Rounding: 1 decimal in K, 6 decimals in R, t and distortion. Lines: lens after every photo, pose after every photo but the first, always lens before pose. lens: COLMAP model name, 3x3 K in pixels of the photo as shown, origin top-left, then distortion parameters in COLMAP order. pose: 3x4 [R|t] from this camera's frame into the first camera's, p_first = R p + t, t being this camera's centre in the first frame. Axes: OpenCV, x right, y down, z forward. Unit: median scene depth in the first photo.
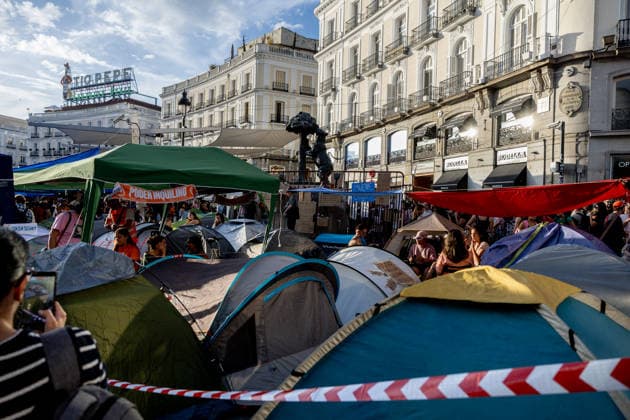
lens RADIAL K [[1433.2, 0, 315.0], [0, 1433.2, 210.0], [0, 0, 1]] dist [0.007790, -0.015247]
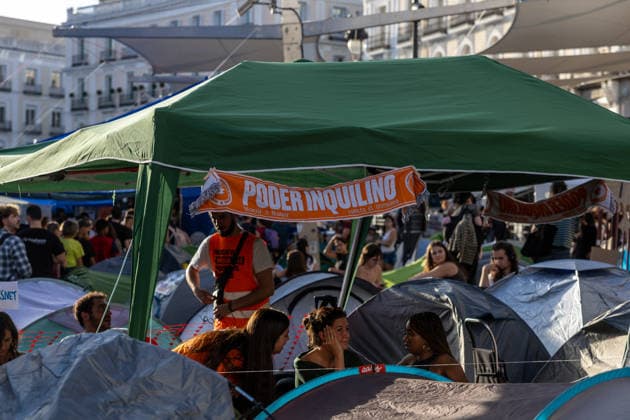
lens RADIAL K [[1433.2, 0, 315.0], [0, 1433.2, 210.0], [0, 0, 1]] dist [0.007790, -0.015247]
pose [[0.801031, -0.011798, -0.598507, 0.106367], [0.036545, 0.998905, 0.029220, -0.018270], [0.597506, -0.045279, 0.800585, 0.705543]]
